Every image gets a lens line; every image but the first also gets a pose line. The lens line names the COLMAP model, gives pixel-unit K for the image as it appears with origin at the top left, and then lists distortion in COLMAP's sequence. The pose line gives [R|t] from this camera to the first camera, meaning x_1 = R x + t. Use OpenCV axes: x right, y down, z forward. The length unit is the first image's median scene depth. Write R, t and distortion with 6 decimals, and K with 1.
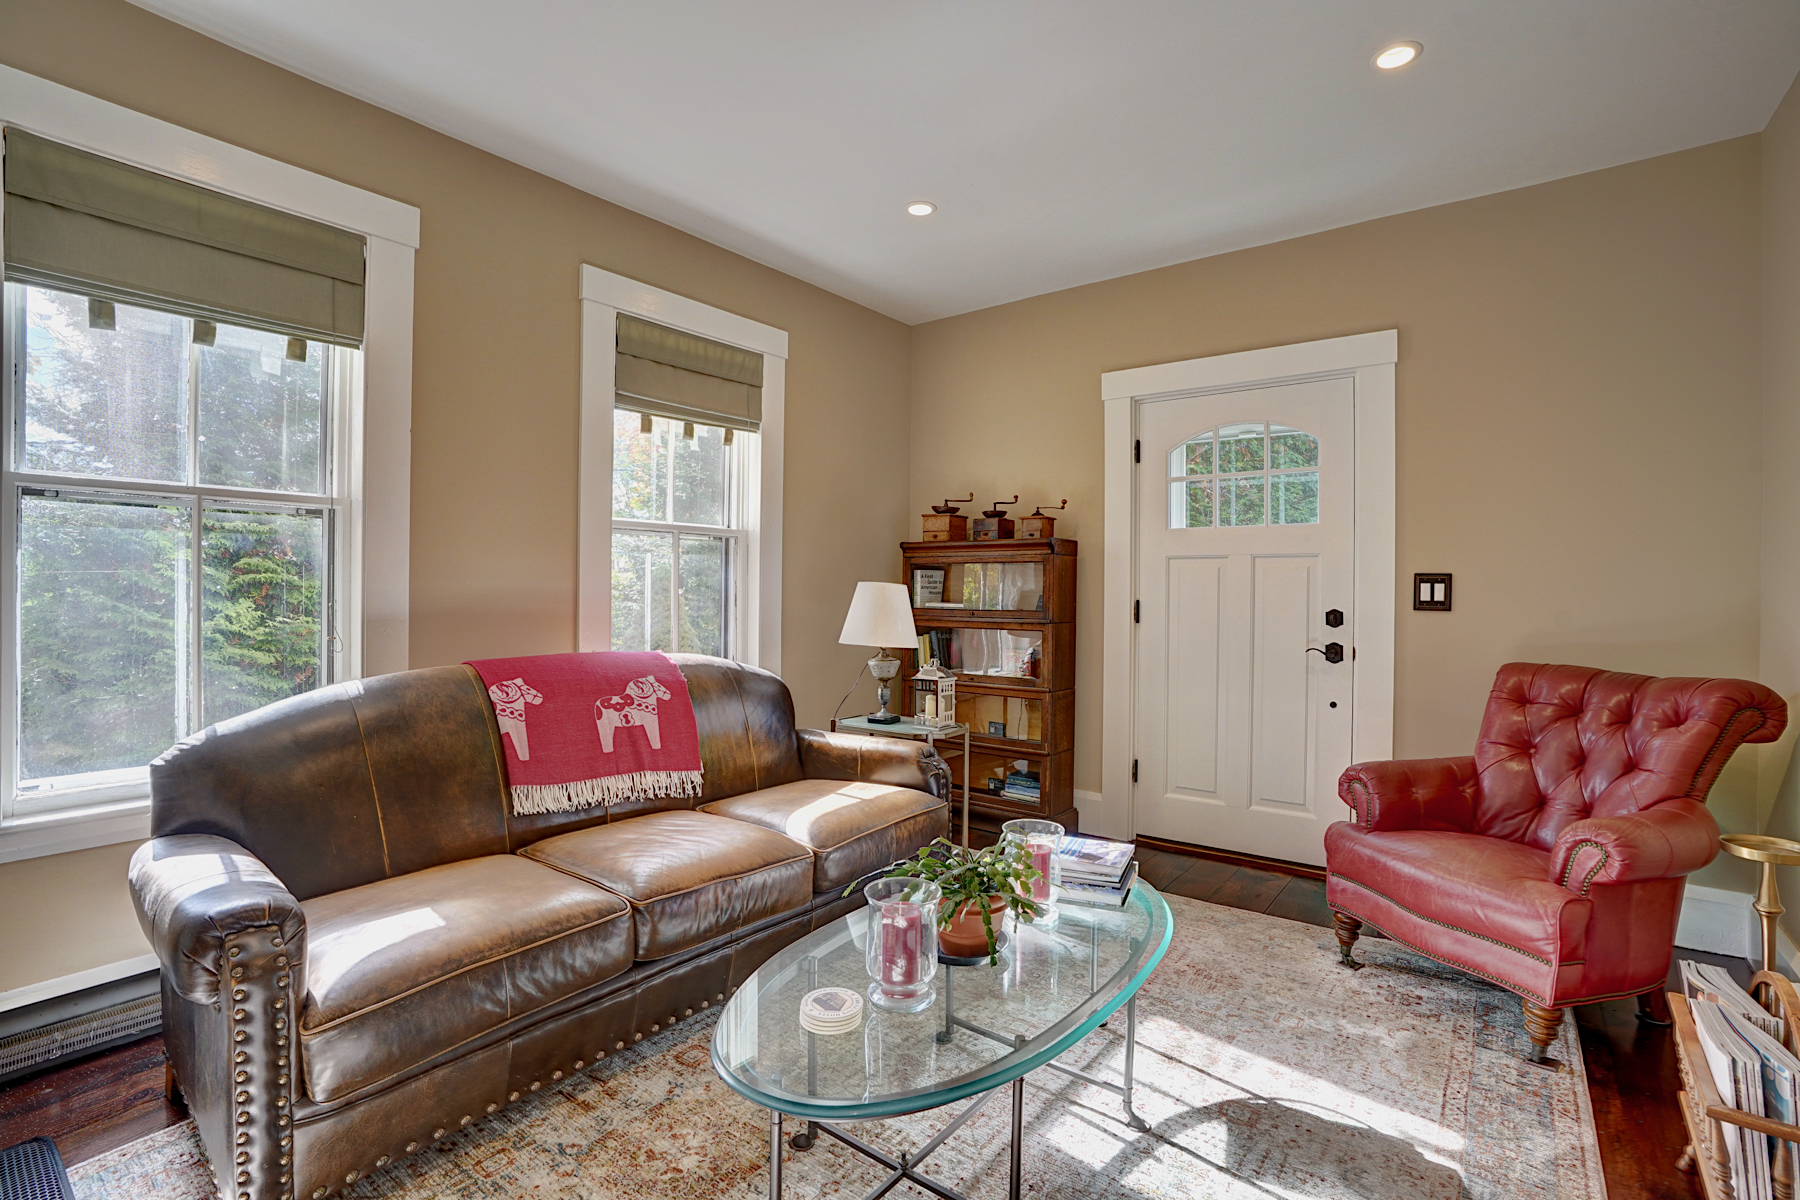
lens RADIAL K [[827.1, 0, 908.0], [0, 827.1, 598.7], [0, 0, 1]] dist [-0.083492, 0.030885]
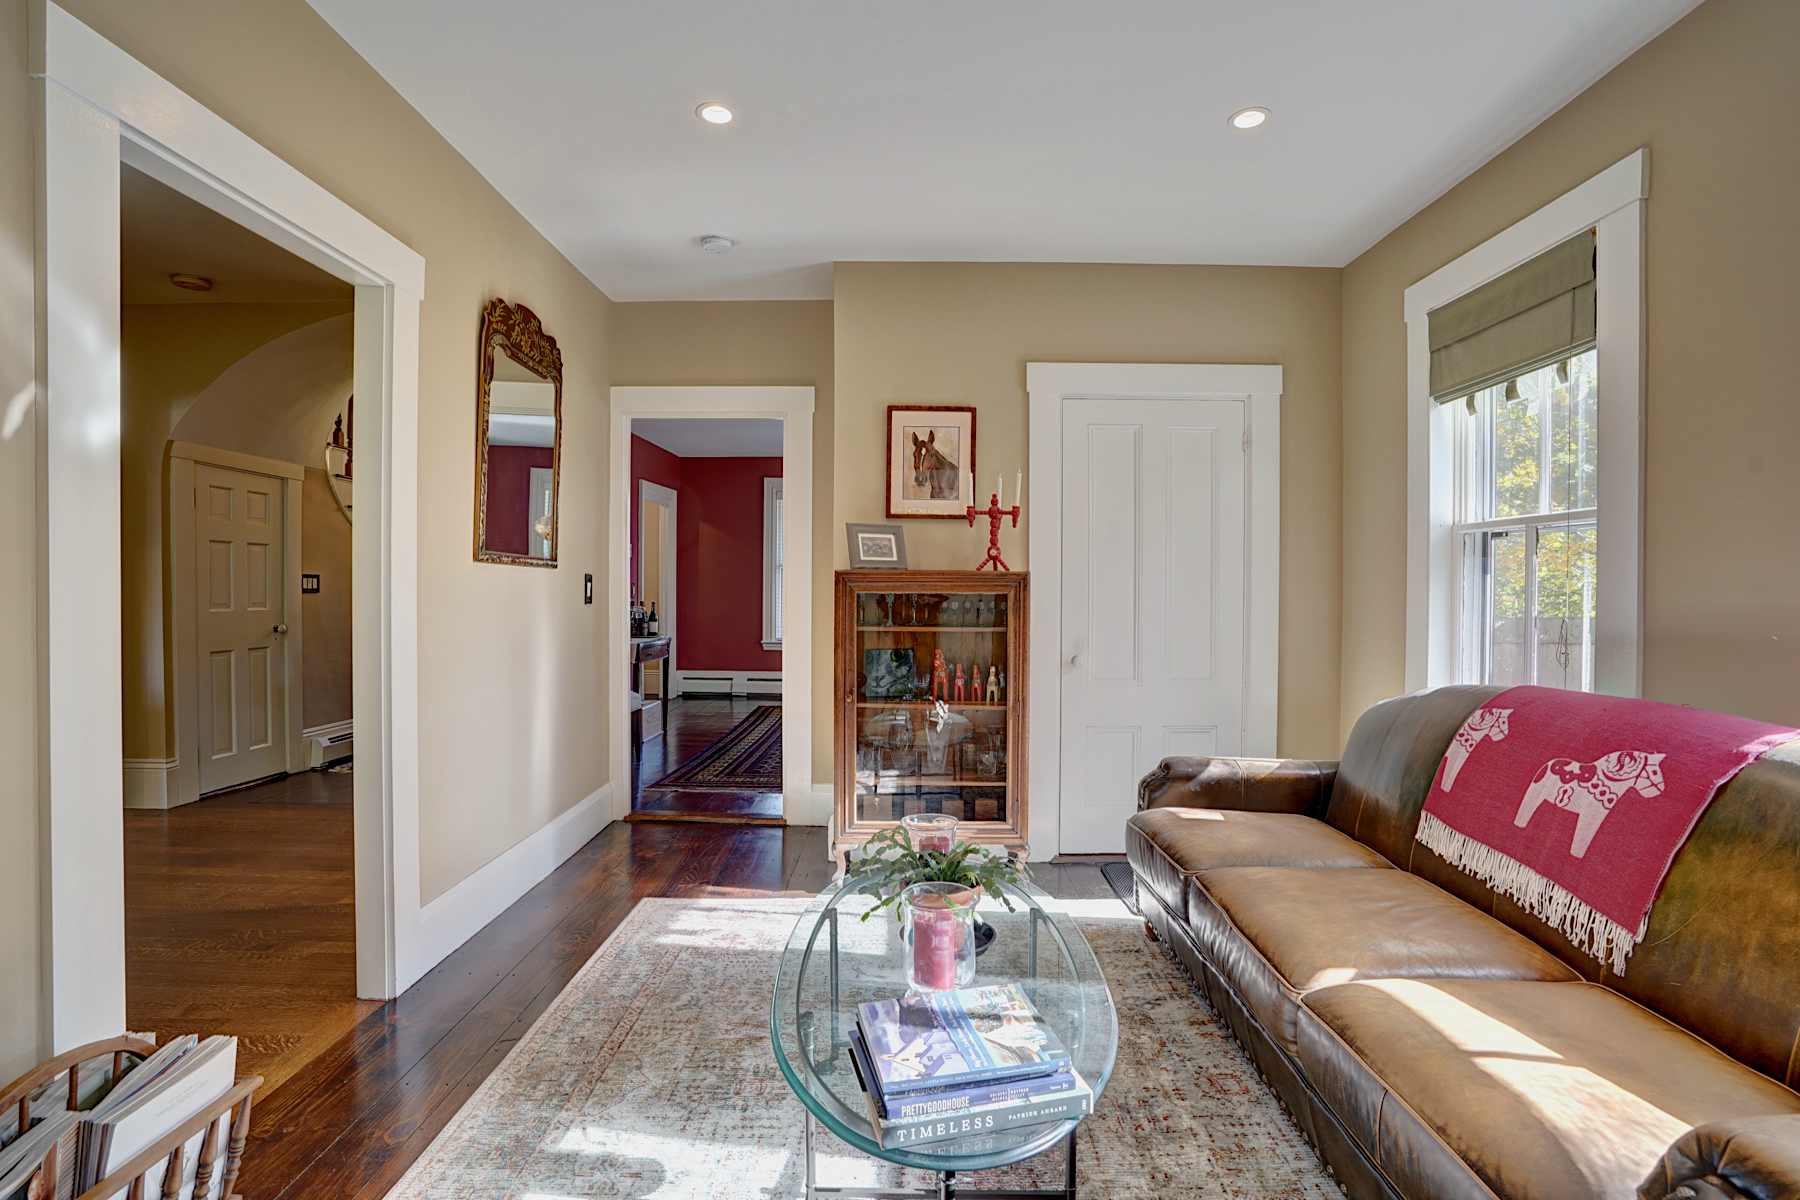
lens RADIAL K [[827.1, 0, 908.0], [0, 827.1, 598.7], [0, 0, 1]] dist [-0.083492, 0.030885]
pose [[-0.788404, -0.004356, -0.615143, 0.540981], [-0.015491, 0.999798, 0.012775, -0.019129], [0.614963, 0.019601, -0.788312, 1.297103]]
